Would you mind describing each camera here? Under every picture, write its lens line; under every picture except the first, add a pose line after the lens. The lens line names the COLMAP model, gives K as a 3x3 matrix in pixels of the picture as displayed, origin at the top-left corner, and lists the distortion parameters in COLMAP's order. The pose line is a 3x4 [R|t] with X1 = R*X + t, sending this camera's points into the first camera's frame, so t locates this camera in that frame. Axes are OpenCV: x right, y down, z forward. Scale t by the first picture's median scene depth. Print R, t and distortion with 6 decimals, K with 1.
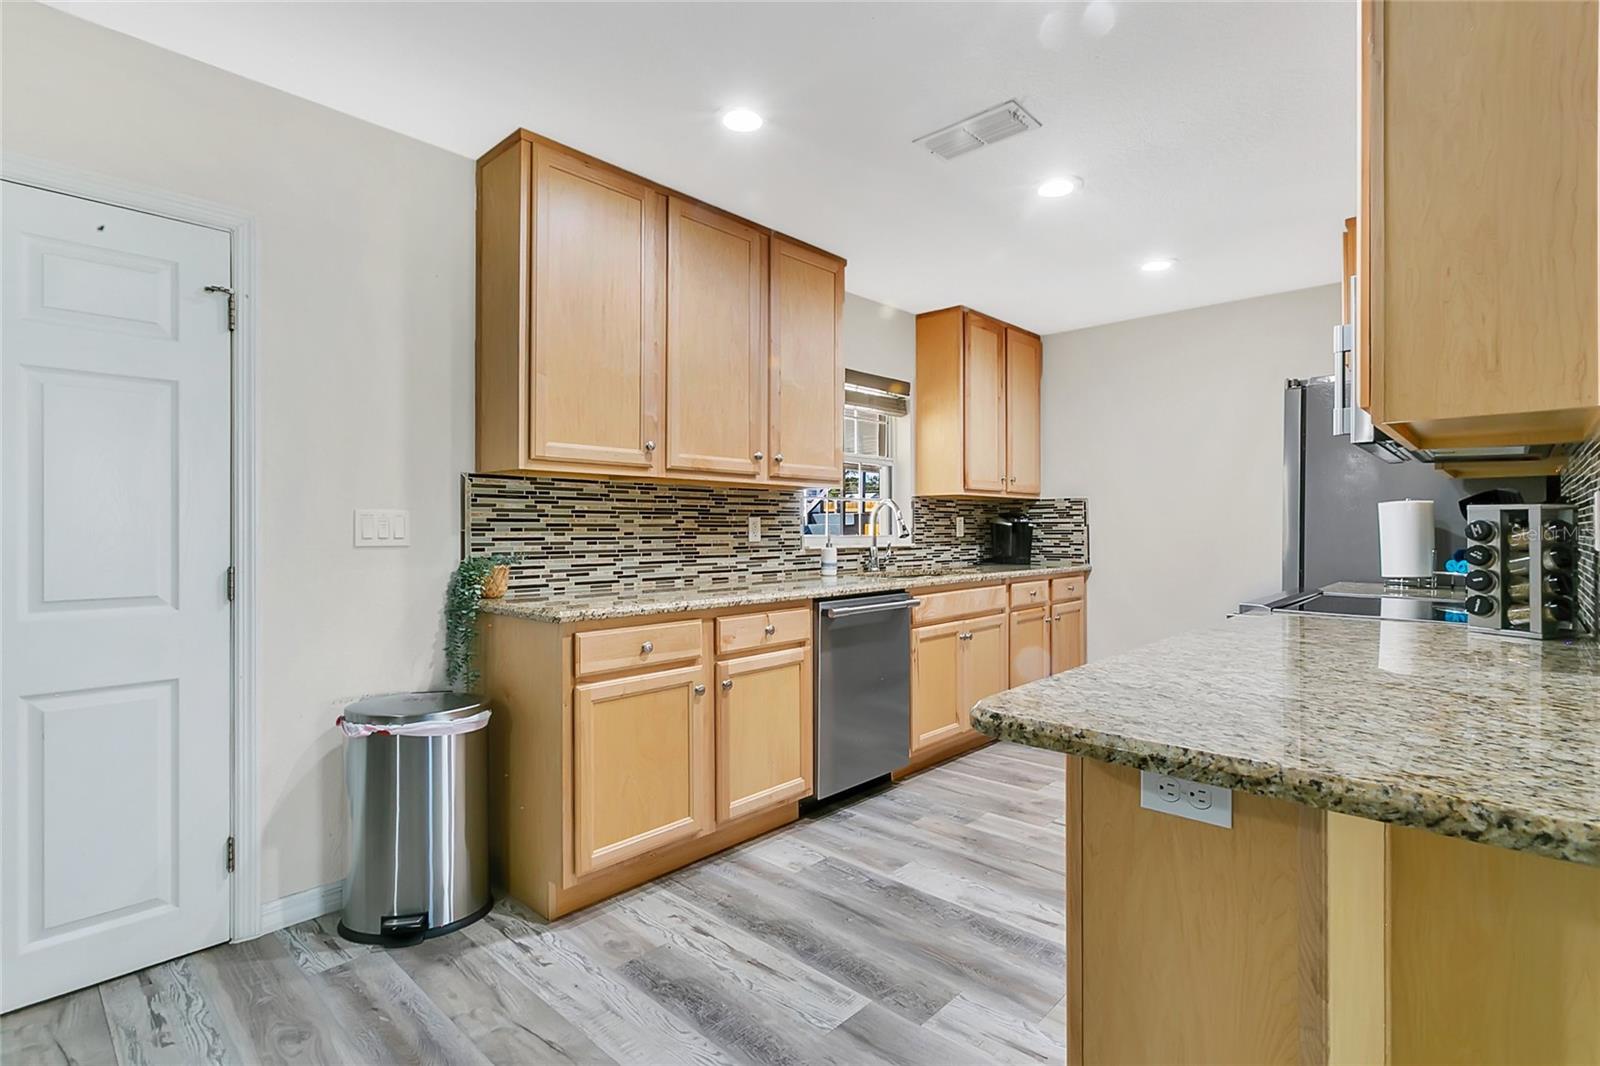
lens RADIAL K [[763.5, 0, 795.7], [0, 763.5, 528.0], [0, 0, 1]] dist [-0.003306, 0.009494]
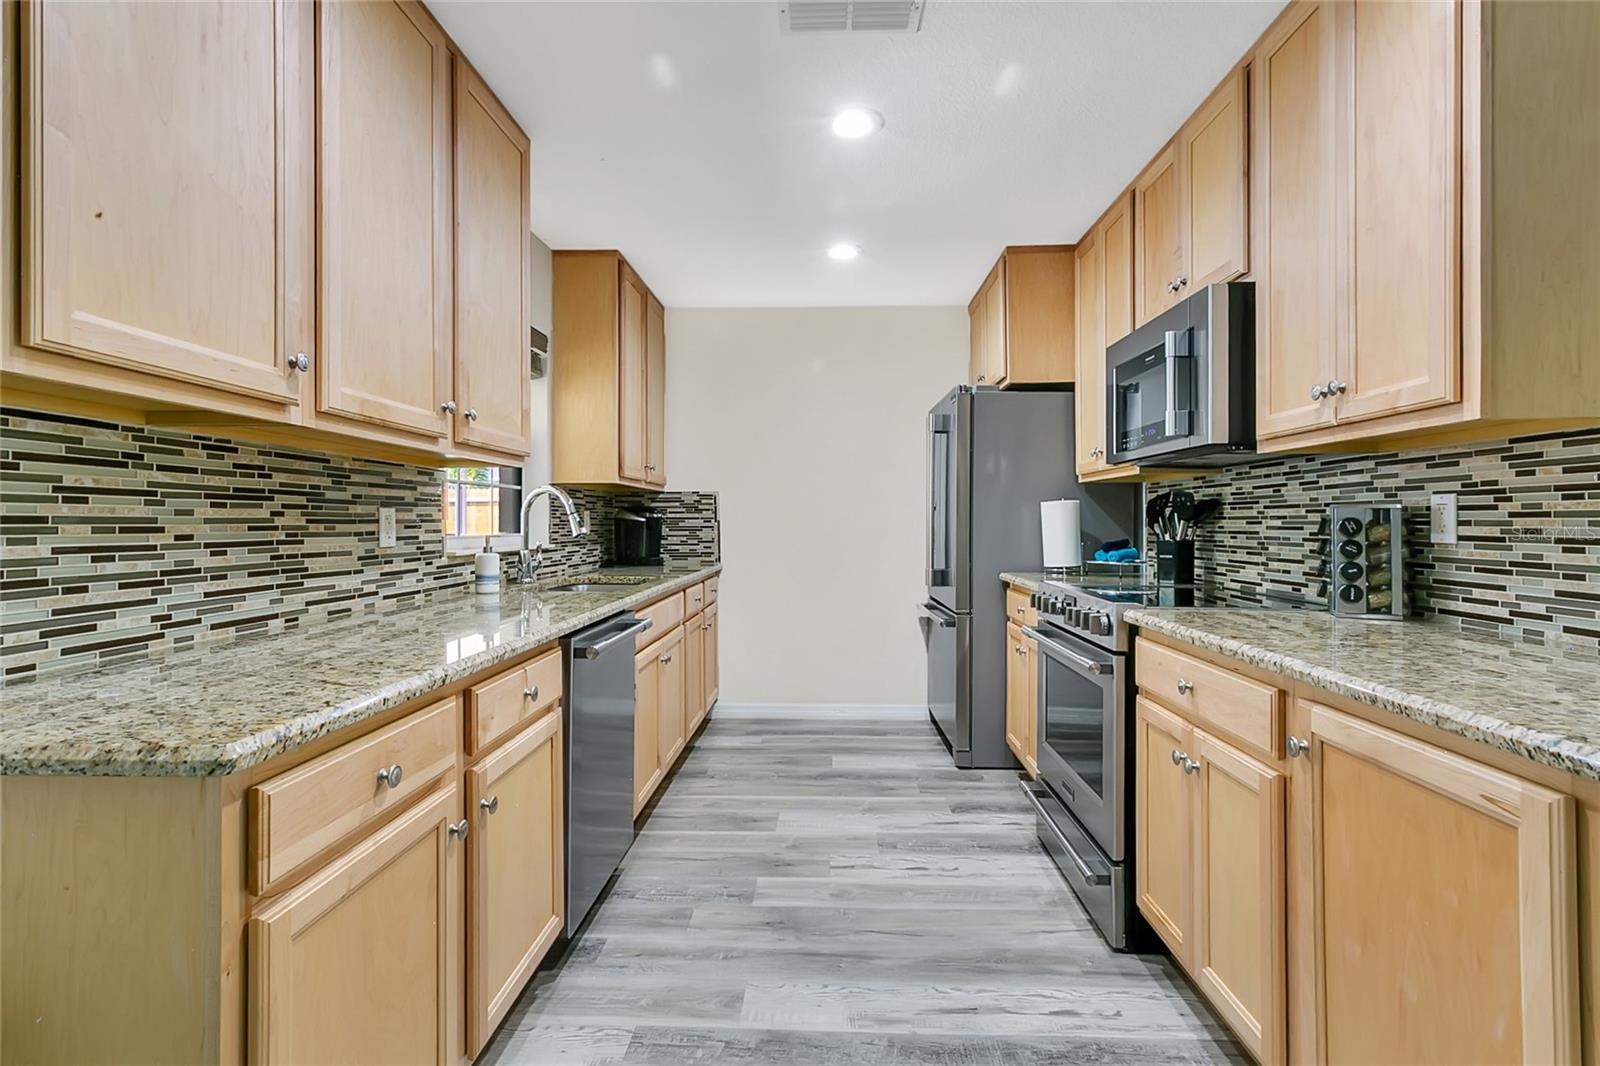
lens RADIAL K [[763.5, 0, 795.7], [0, 763.5, 528.0], [0, 0, 1]] dist [-0.003306, 0.009494]
pose [[0.757556, -0.004971, 0.652751, -0.230239], [0.001035, 0.999979, 0.006415, -0.001313], [-0.652769, -0.004184, 0.757545, 0.346818]]
